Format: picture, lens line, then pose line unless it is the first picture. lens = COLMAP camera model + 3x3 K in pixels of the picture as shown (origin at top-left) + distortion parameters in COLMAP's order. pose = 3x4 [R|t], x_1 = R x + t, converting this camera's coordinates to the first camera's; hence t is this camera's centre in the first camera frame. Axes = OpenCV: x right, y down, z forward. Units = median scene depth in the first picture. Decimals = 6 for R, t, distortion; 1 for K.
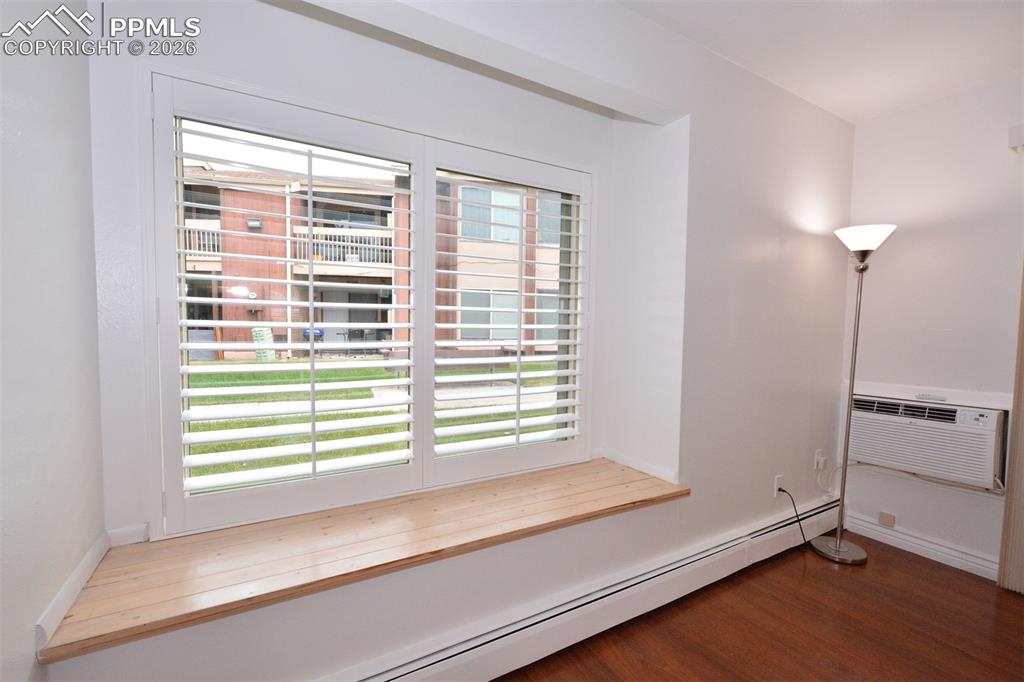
lens RADIAL K [[450.6, 0, 509.4], [0, 450.6, 349.7], [0, 0, 1]] dist [-0.000042, -0.000015]
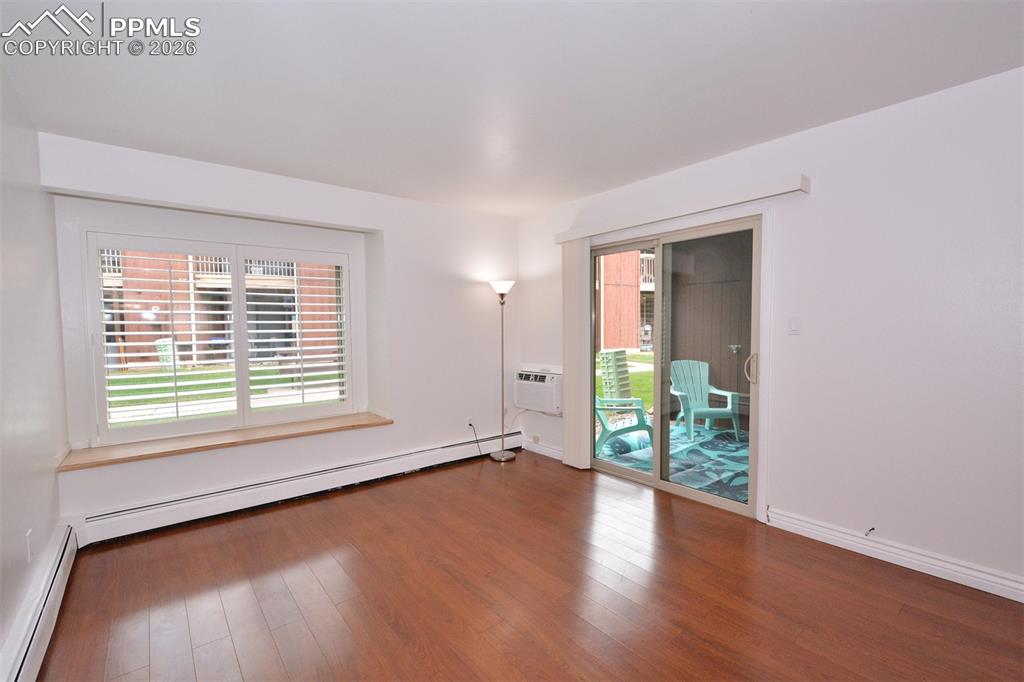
lens RADIAL K [[450.6, 0, 509.4], [0, 450.6, 349.7], [0, 0, 1]] dist [-0.000042, -0.000015]
pose [[0.990013, -0.032258, 0.137234, 0.170022], [0.032129, 0.999479, 0.003149, 0.003036], [-0.137264, 0.001291, 0.990534, -0.266929]]
